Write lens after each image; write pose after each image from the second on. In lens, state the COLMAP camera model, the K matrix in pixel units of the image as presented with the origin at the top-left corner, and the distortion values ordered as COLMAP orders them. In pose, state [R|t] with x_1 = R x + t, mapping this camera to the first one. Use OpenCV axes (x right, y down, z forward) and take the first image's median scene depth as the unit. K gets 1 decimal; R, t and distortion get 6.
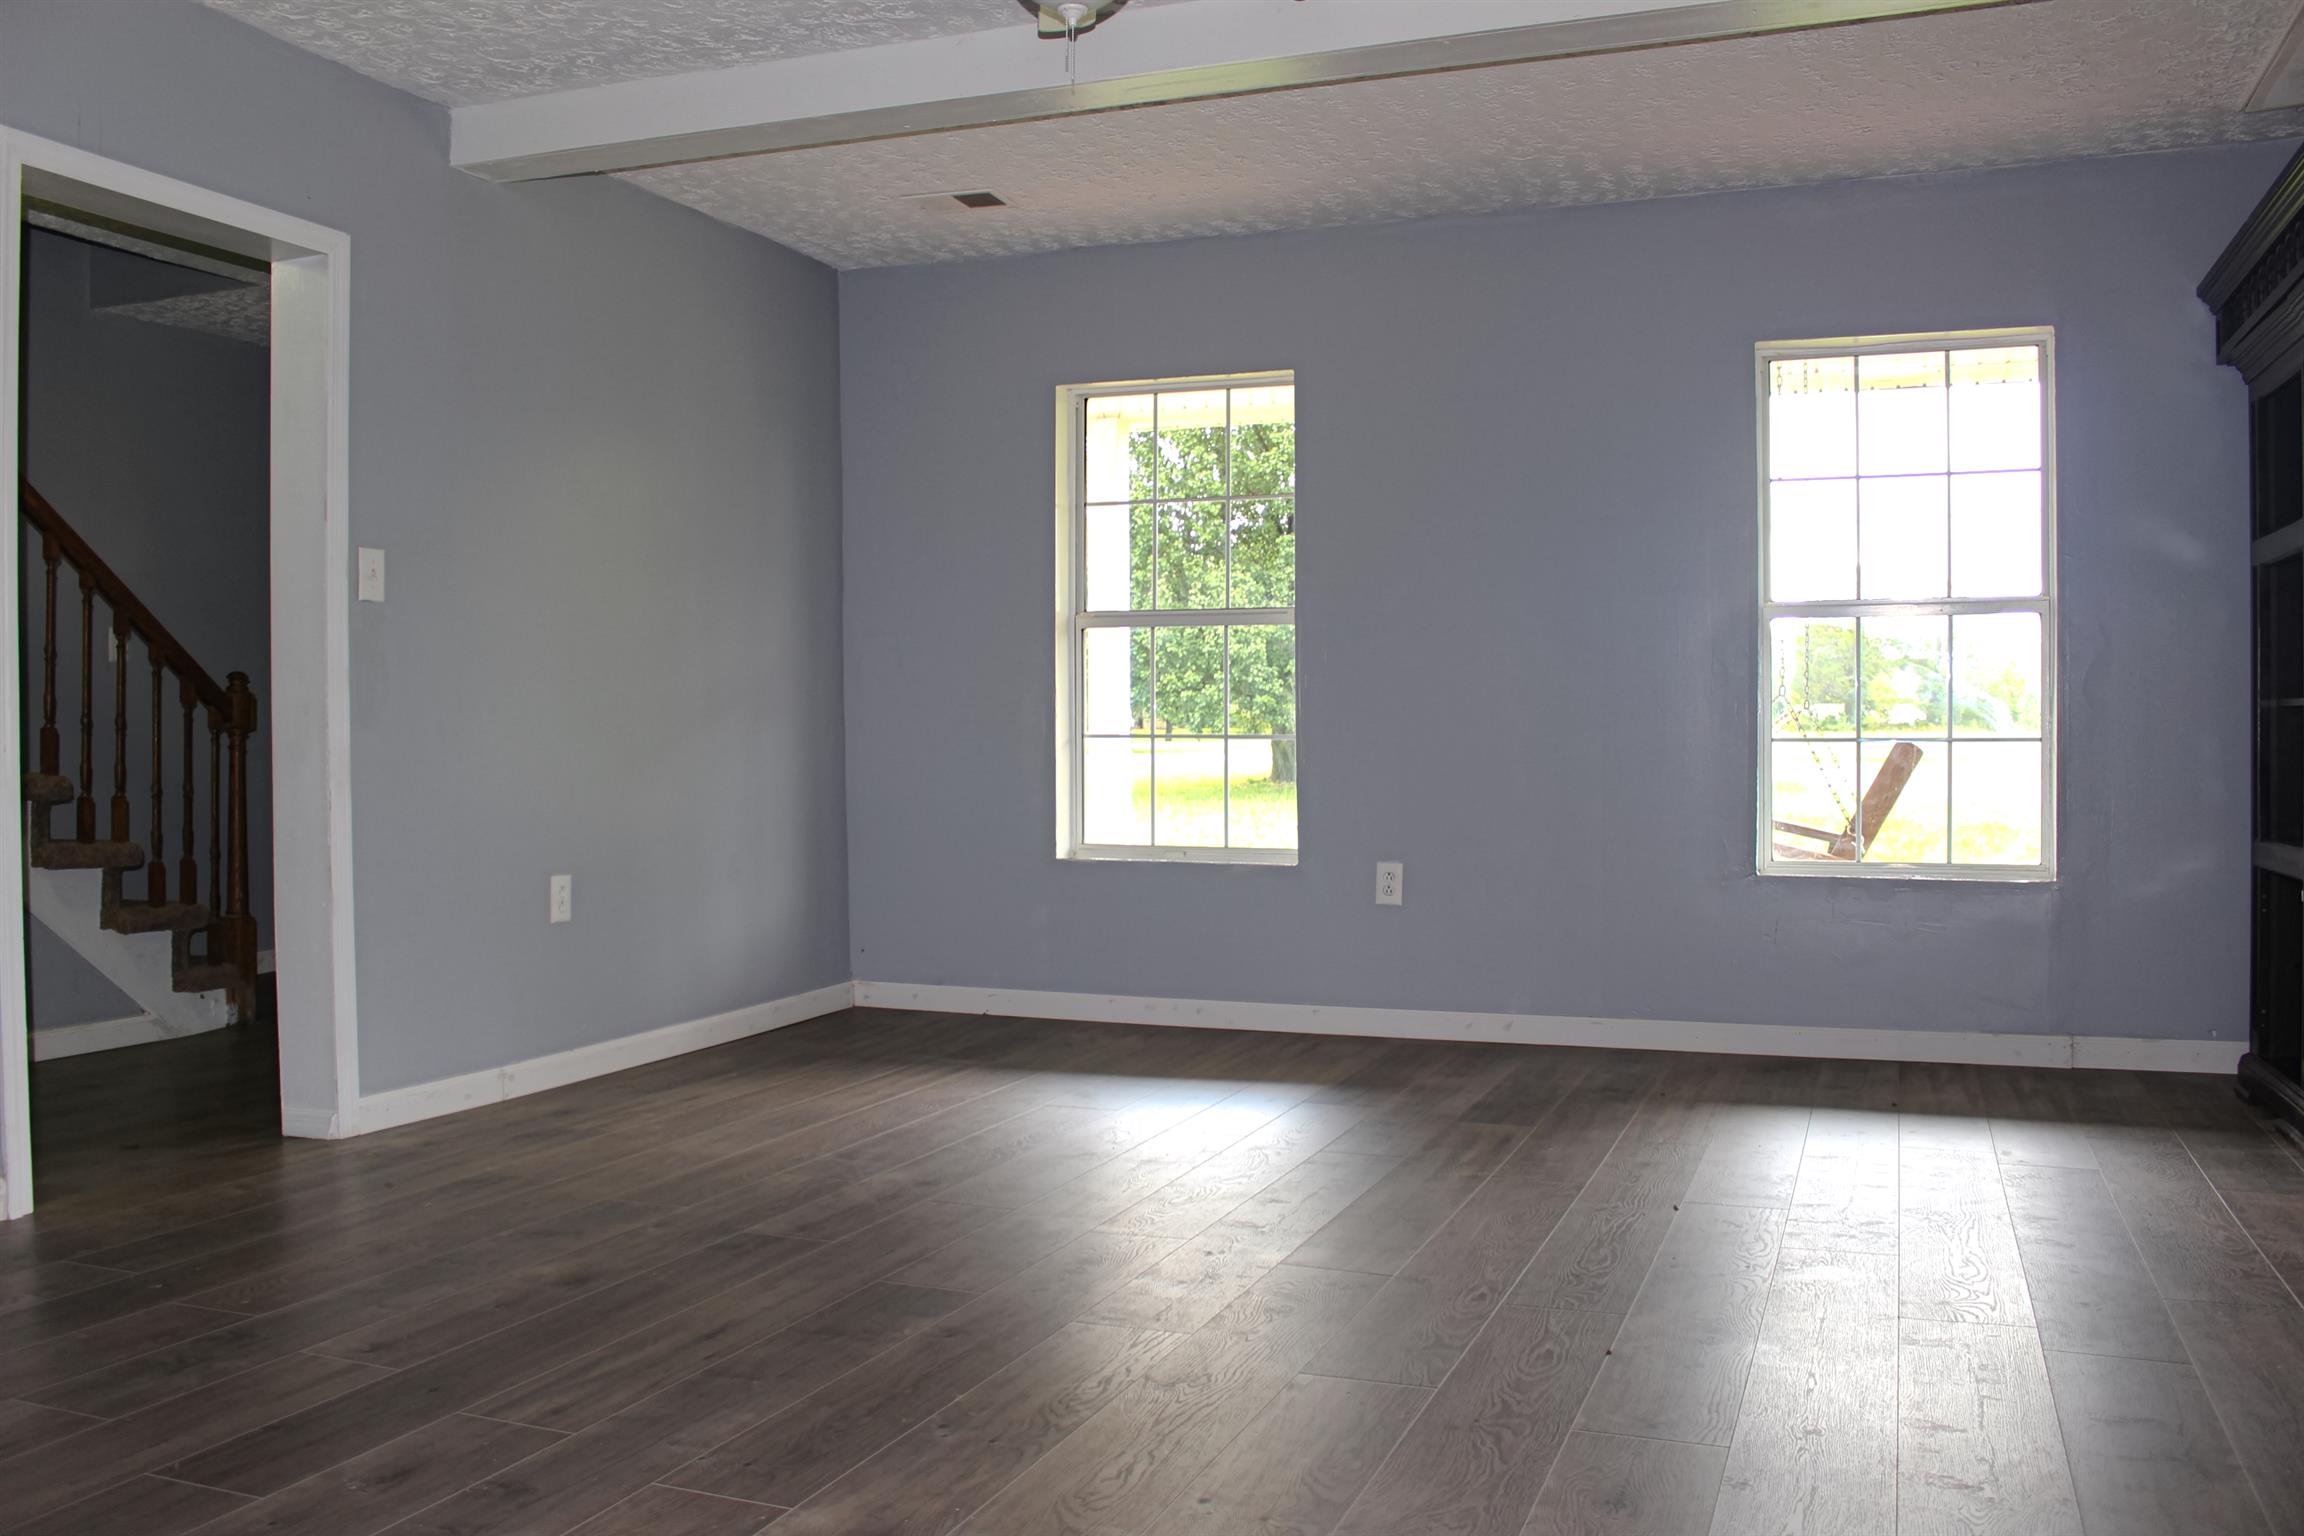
lens RADIAL K [[1921.8, 0, 1152.0], [0, 1921.8, 768.0], [0, 0, 1]] dist [-0.166221, 0.153622]
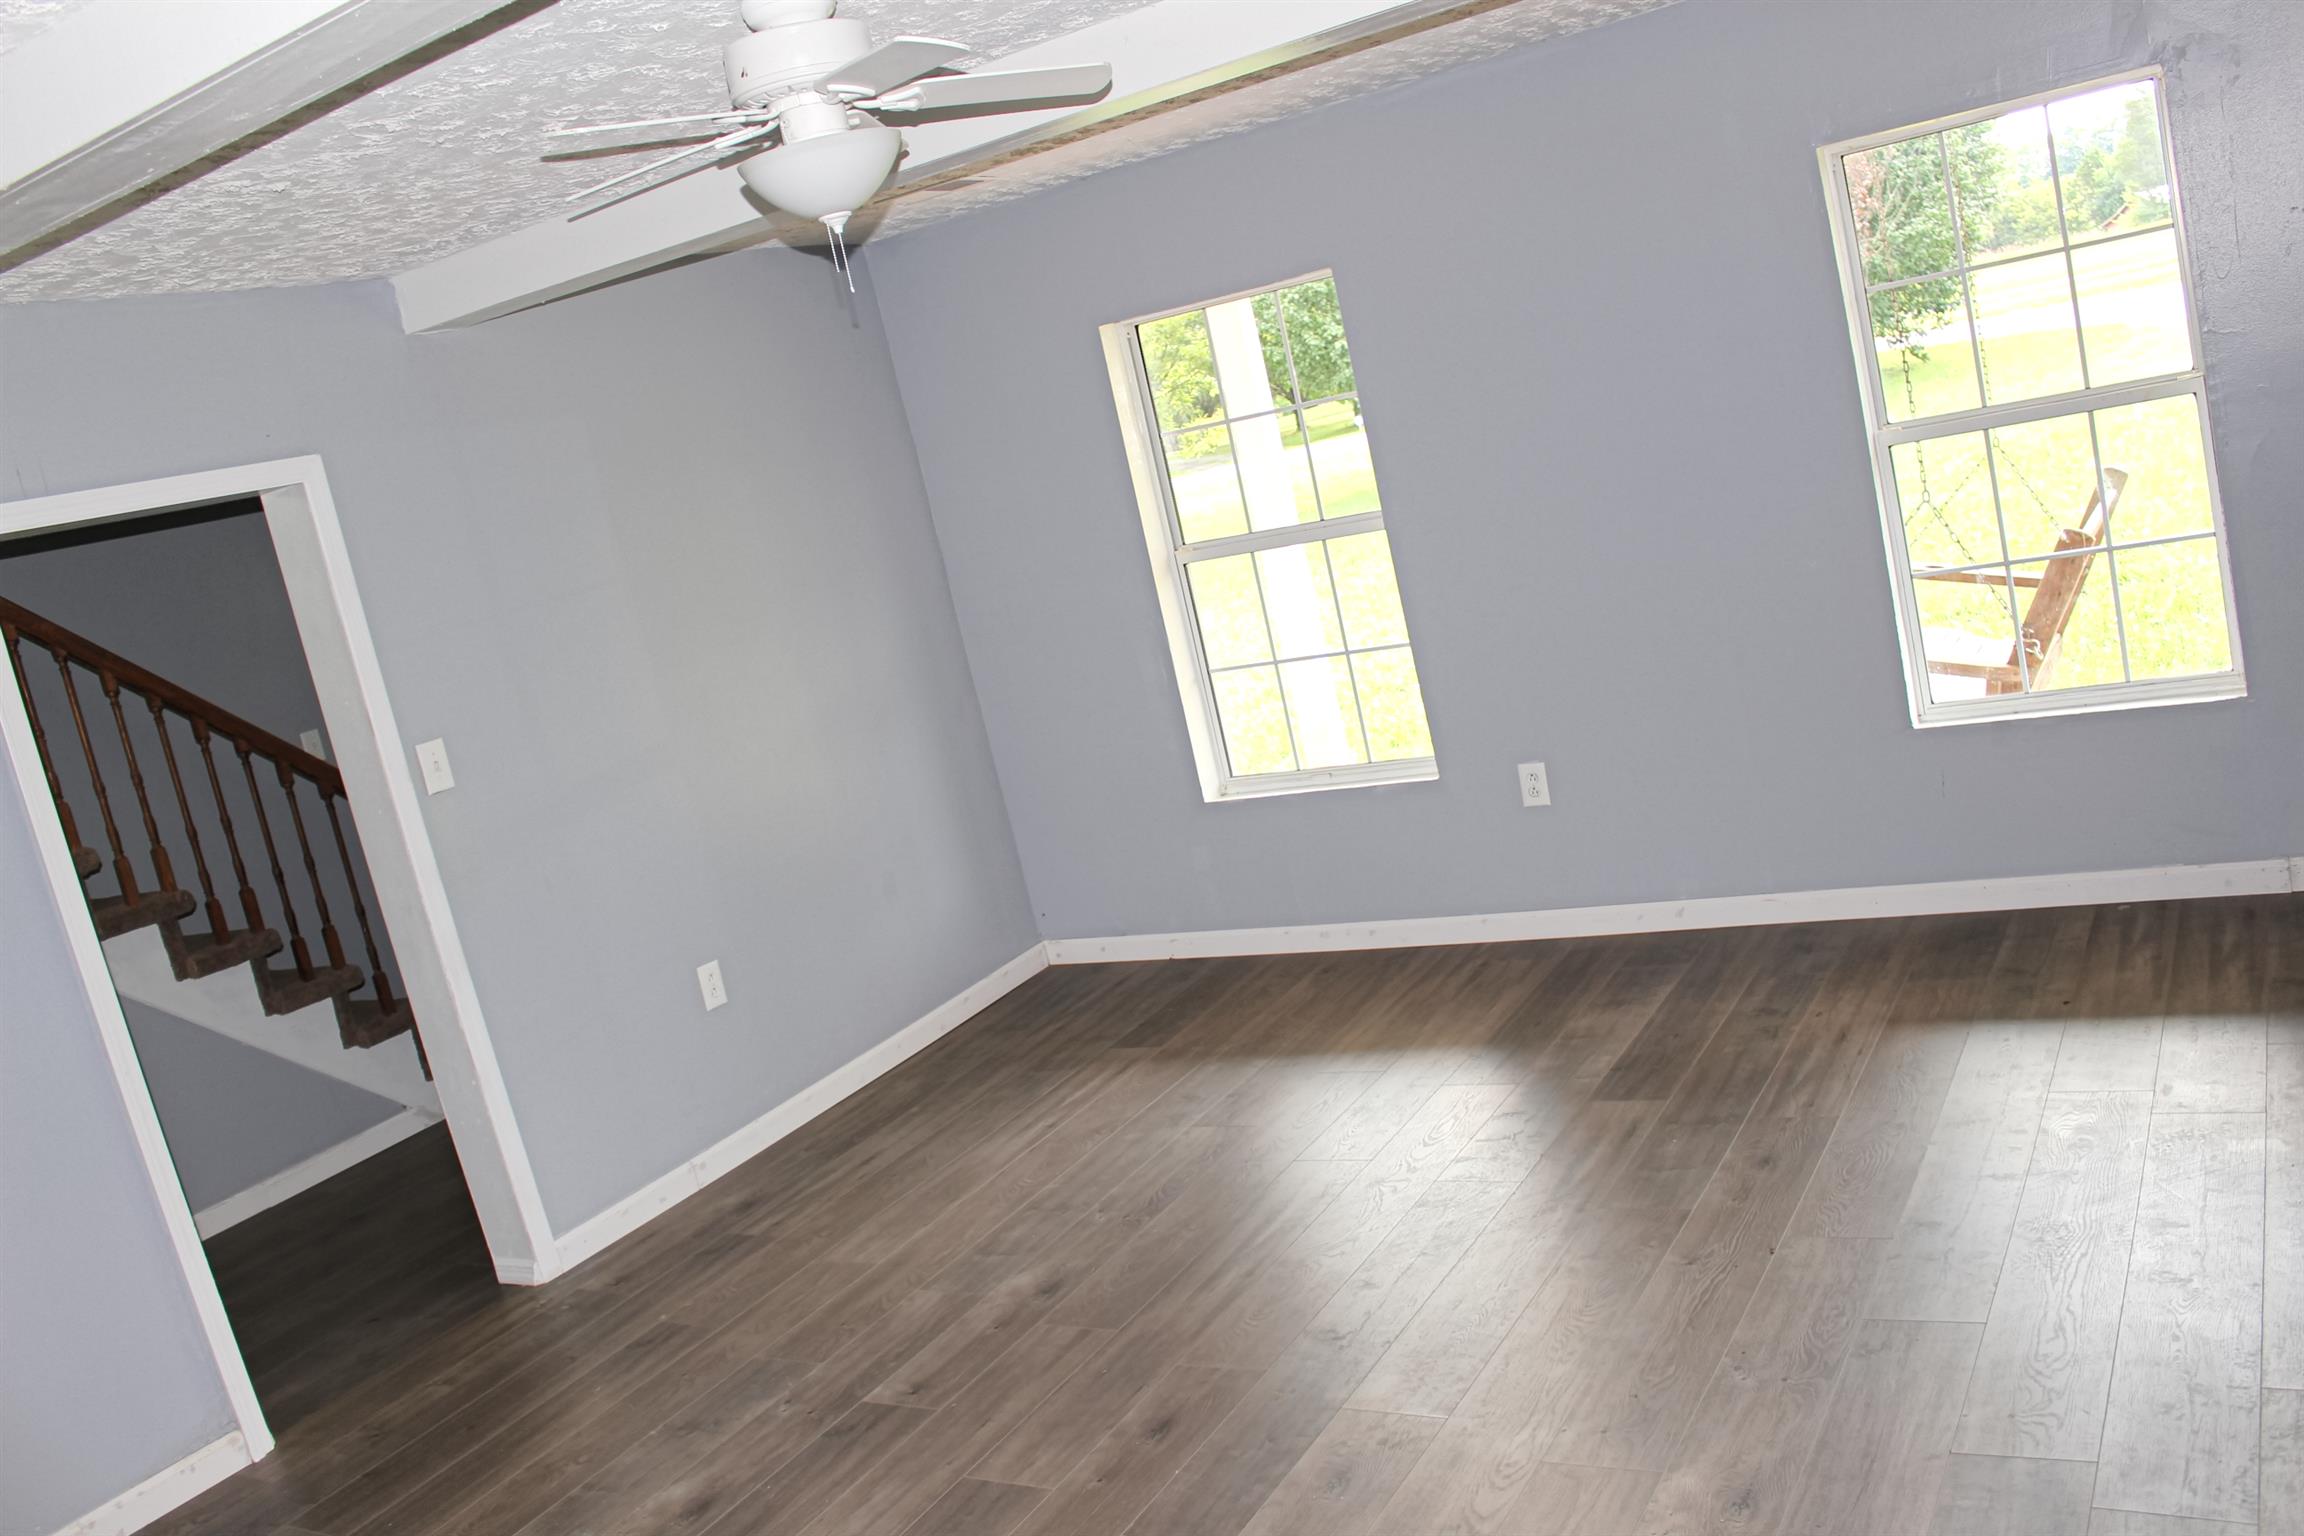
lens RADIAL K [[1921.8, 0, 1152.0], [0, 1921.8, 768.0], [0, 0, 1]] dist [-0.166221, 0.153622]
pose [[0.964104, -0.181789, -0.193535, 0.142984], [0.212707, 0.965041, 0.153140, -0.153503], [0.158930, -0.188809, 0.969068, 0.049246]]
